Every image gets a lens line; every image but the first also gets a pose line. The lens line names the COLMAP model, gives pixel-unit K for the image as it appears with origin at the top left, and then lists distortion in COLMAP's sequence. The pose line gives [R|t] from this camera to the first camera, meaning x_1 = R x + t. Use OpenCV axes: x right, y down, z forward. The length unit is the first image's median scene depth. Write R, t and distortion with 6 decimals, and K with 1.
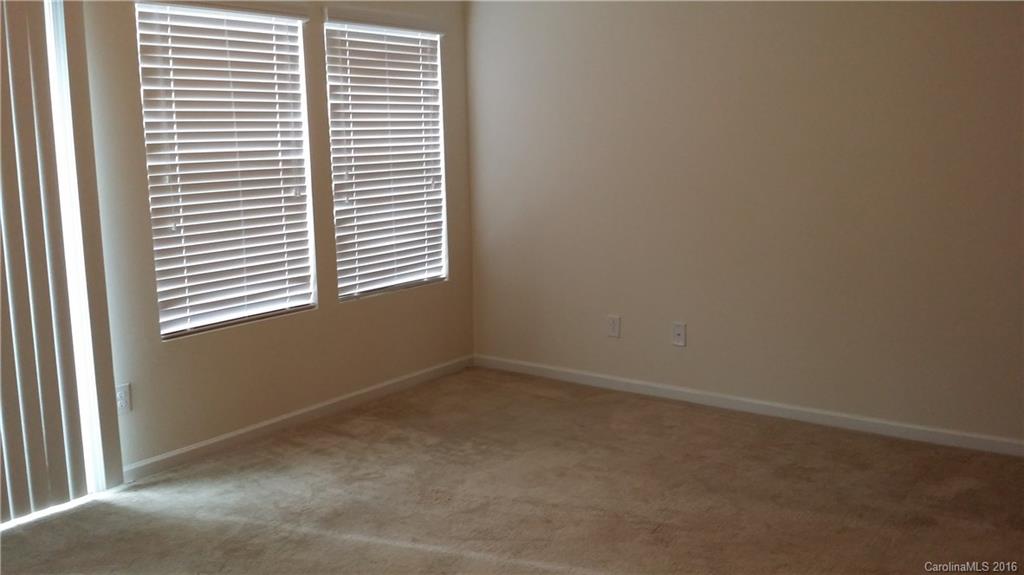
lens RADIAL K [[934.5, 0, 532.4], [0, 934.5, 287.3], [0, 0, 1]] dist [0.126508, -0.419226]
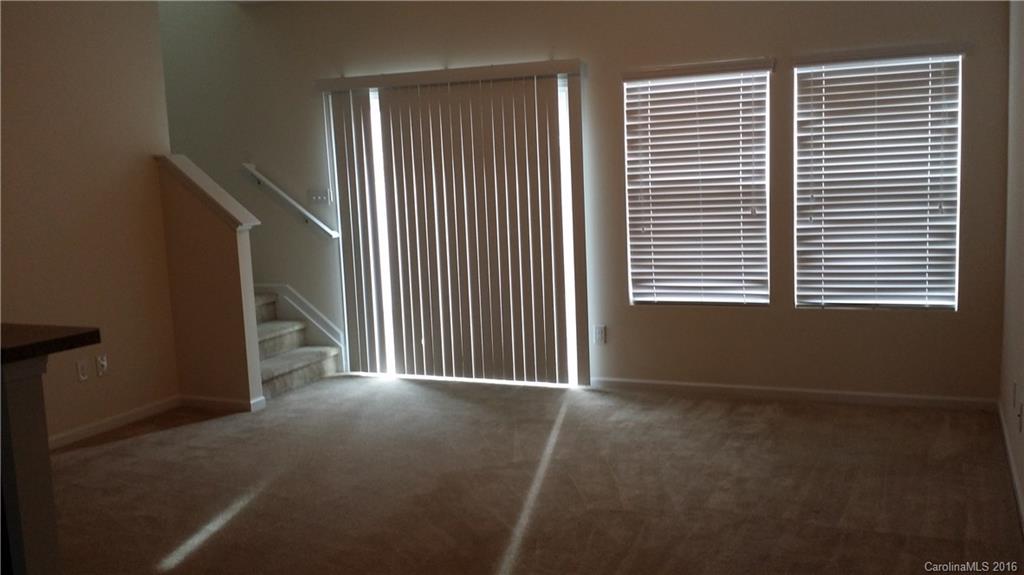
lens RADIAL K [[934.5, 0, 532.4], [0, 934.5, 287.3], [0, 0, 1]] dist [0.126508, -0.419226]
pose [[0.194795, 0.129923, -0.972201, 0.886376], [-0.123189, 0.986580, 0.107162, -0.096239], [0.973077, 0.098890, 0.208186, 0.458169]]
